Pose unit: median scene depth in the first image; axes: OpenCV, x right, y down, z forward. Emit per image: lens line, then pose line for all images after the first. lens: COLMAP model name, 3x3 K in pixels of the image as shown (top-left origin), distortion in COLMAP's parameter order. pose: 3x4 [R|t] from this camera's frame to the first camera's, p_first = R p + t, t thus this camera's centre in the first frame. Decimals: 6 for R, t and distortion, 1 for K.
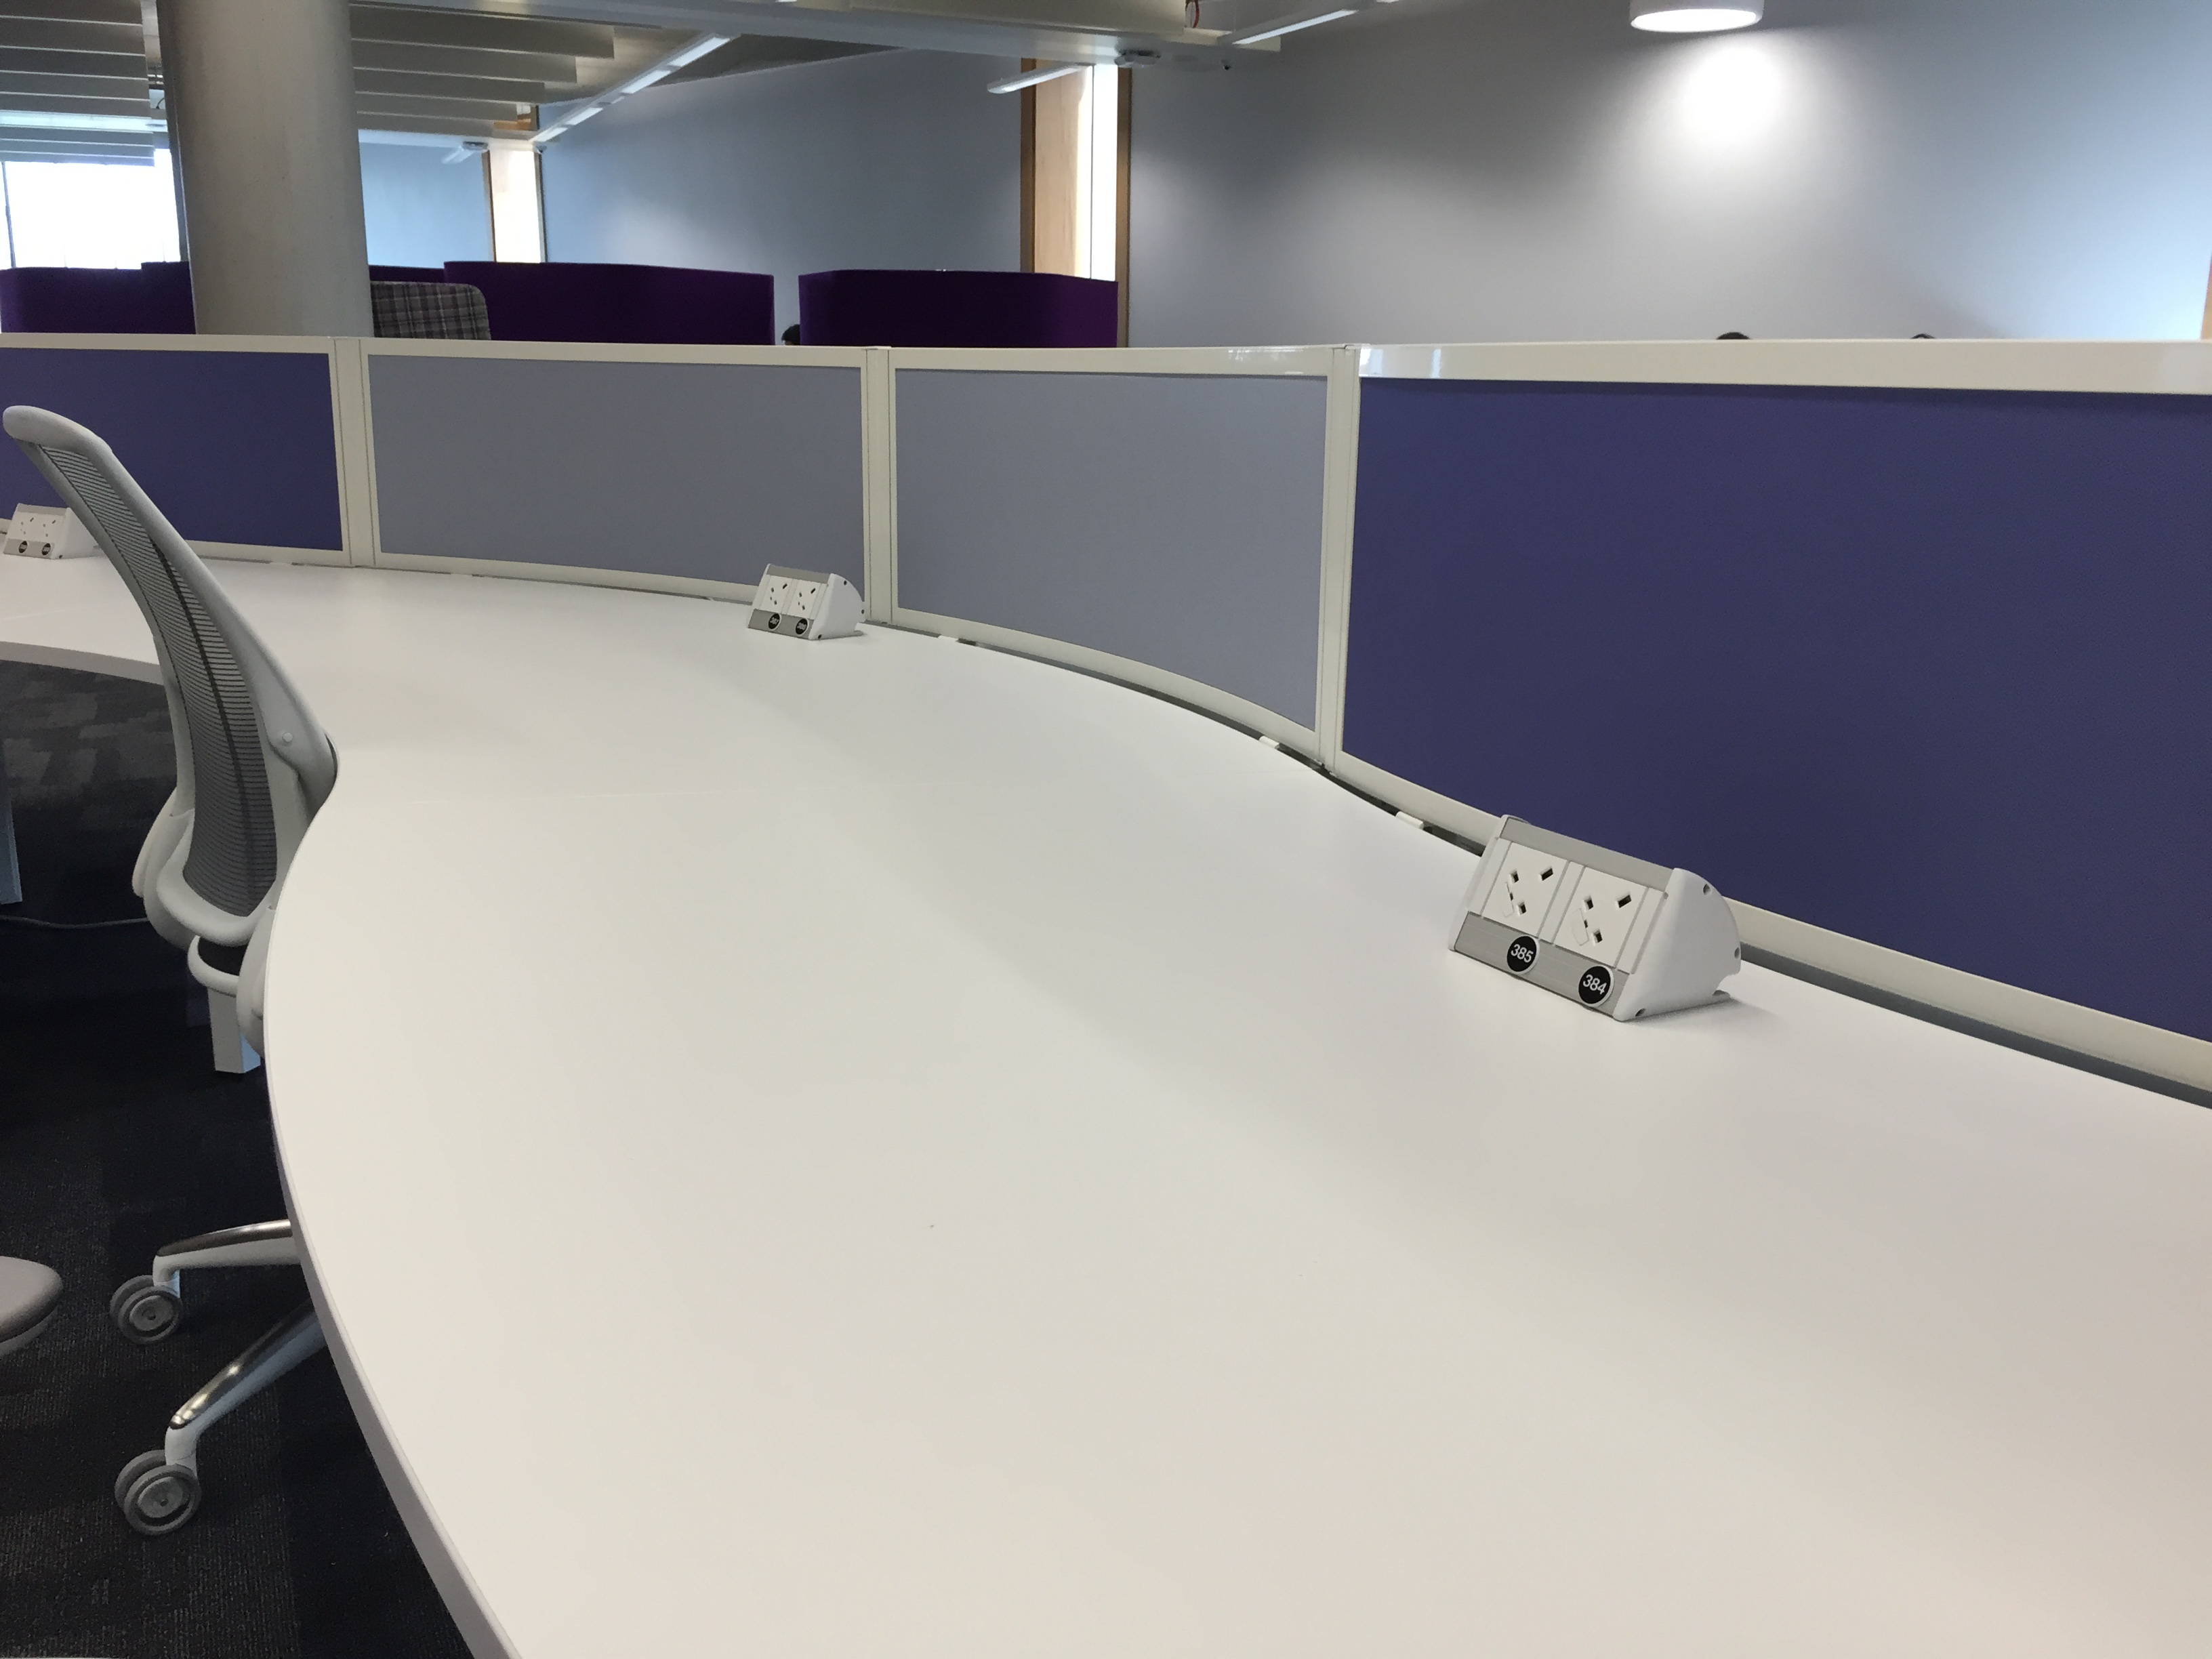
lens RADIAL K [[1889.9, 0, 1106.0], [0, 1889.9, 833.3], [0, 0, 1]] dist [0.007891, 0.000390]
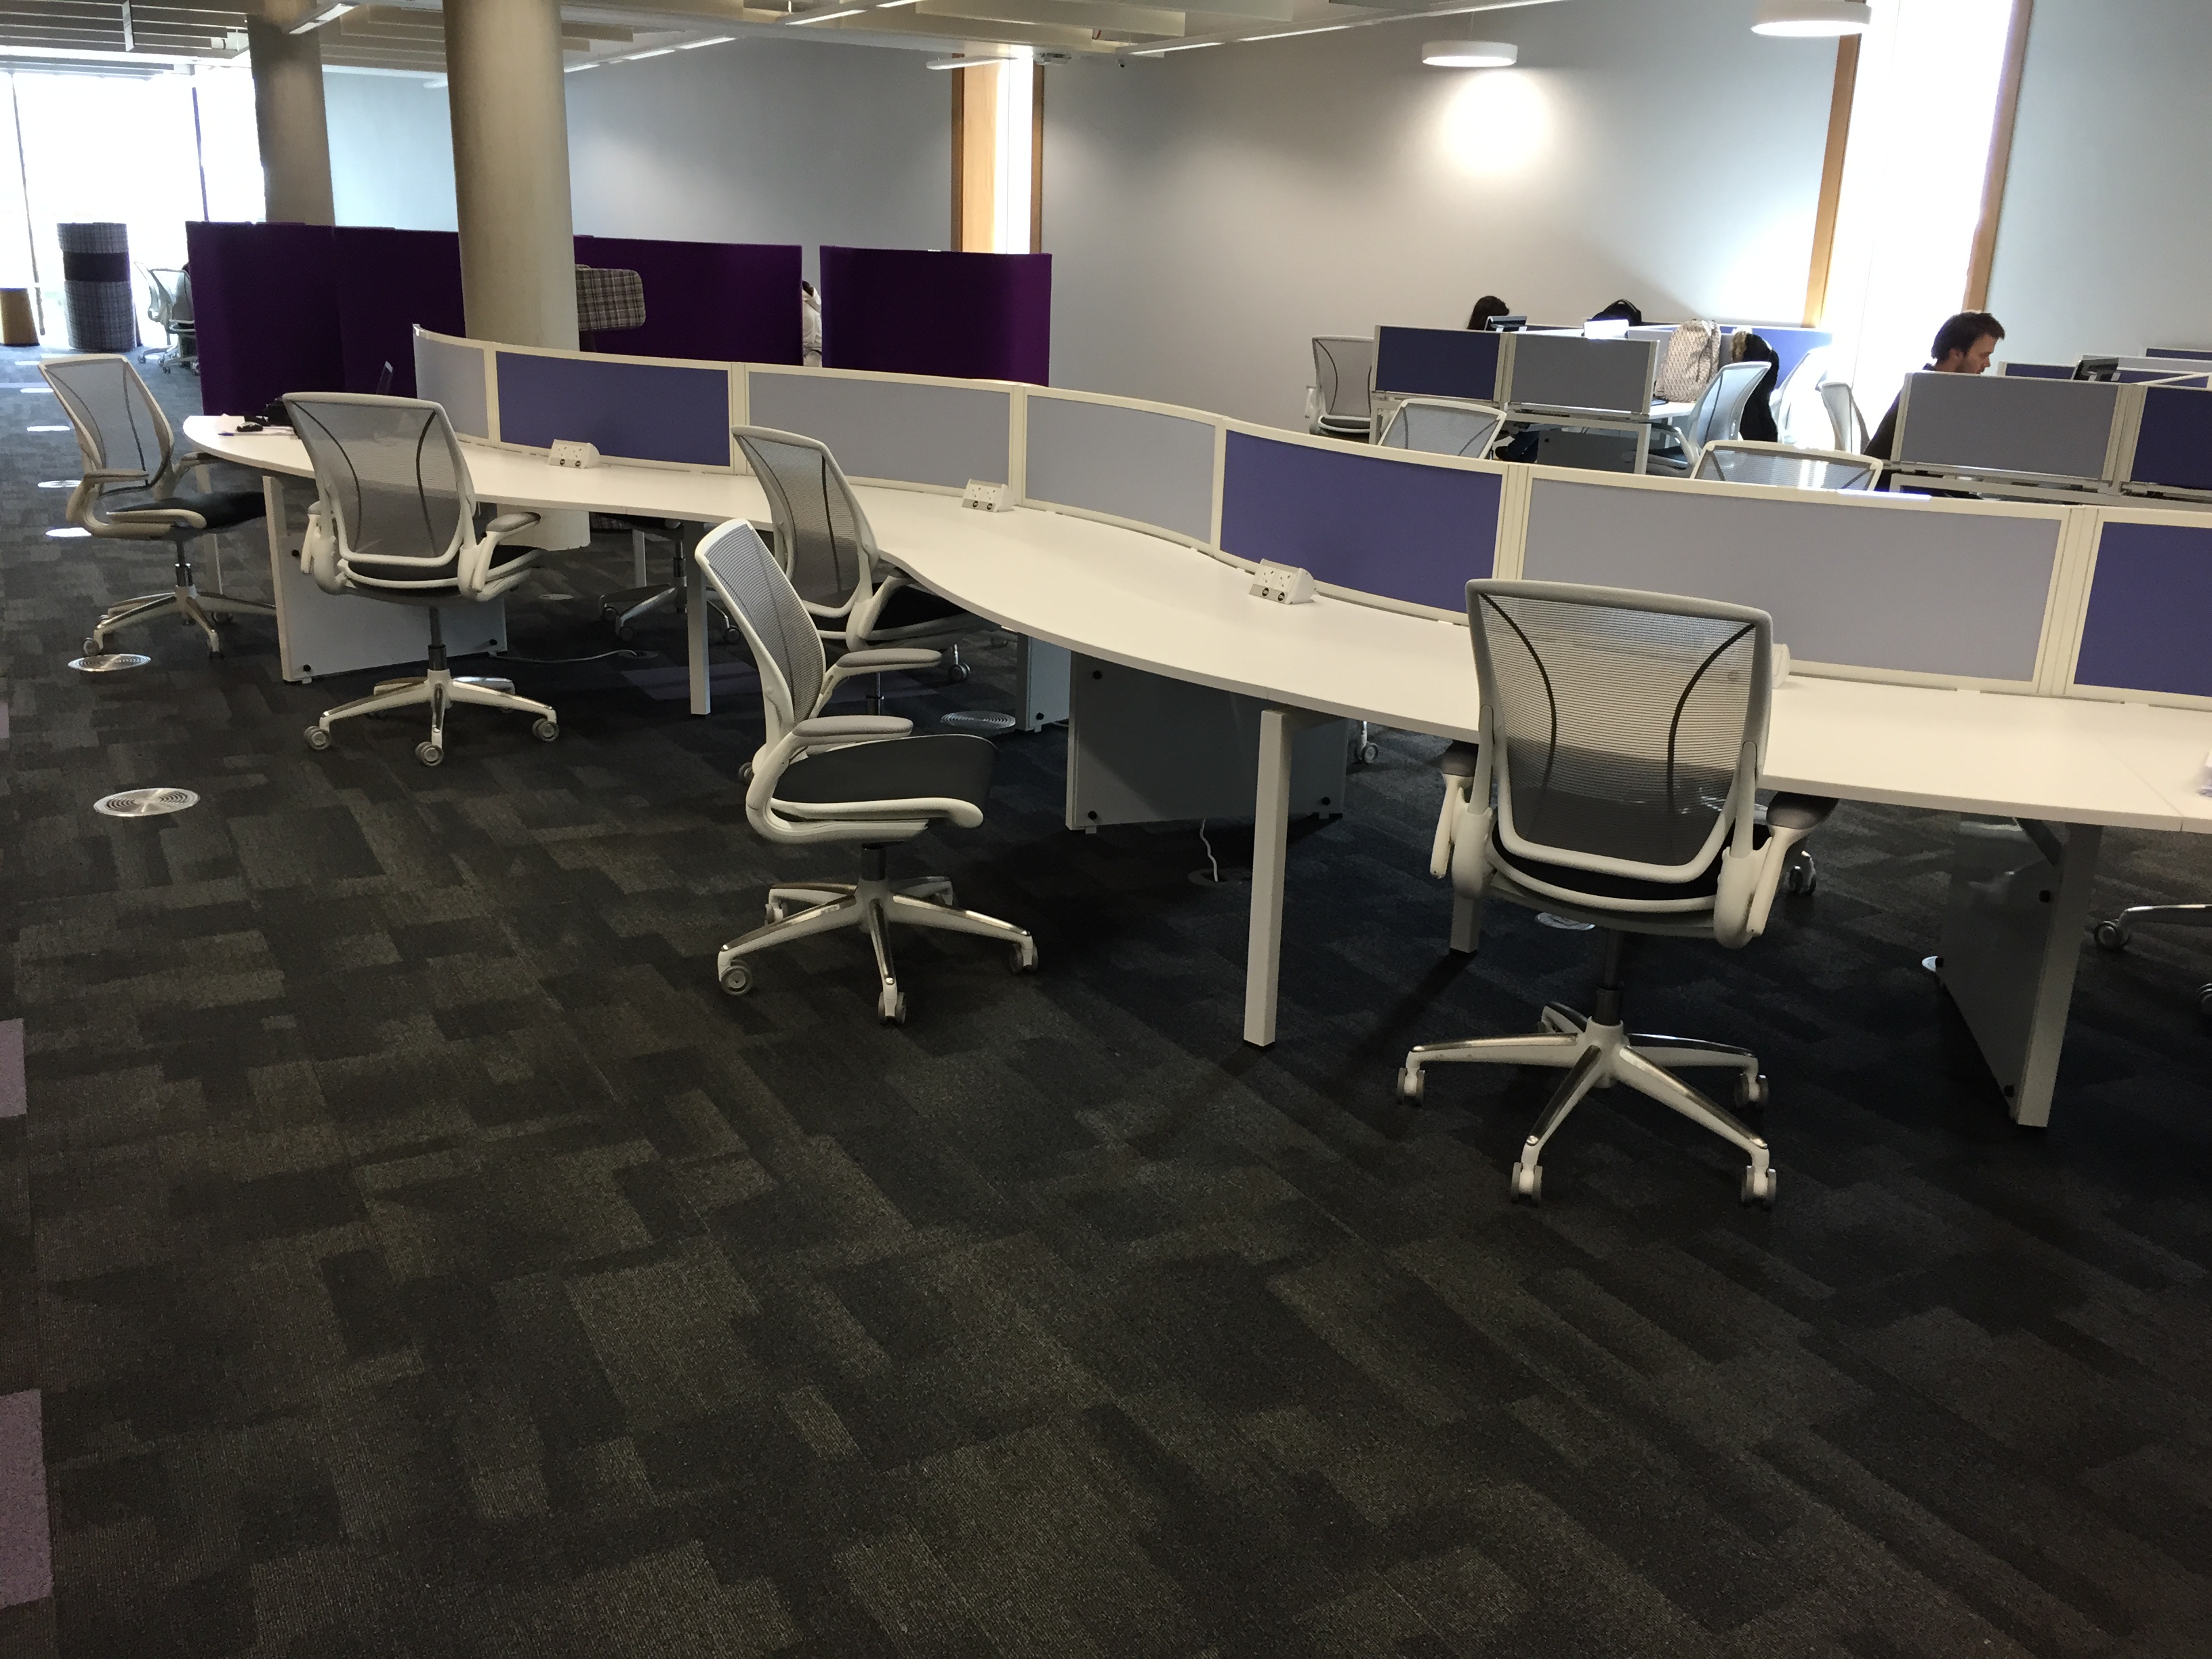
lens RADIAL K [[1889.9, 0, 1104.6], [0, 1889.9, 825.3], [0, 0, 1]] dist [0.007891, 0.000390]
pose [[0.997349, -0.003719, 0.072677, -0.185306], [-0.000722, 0.998138, 0.060987, 0.139063], [-0.072768, -0.060878, 0.995489, -1.339576]]
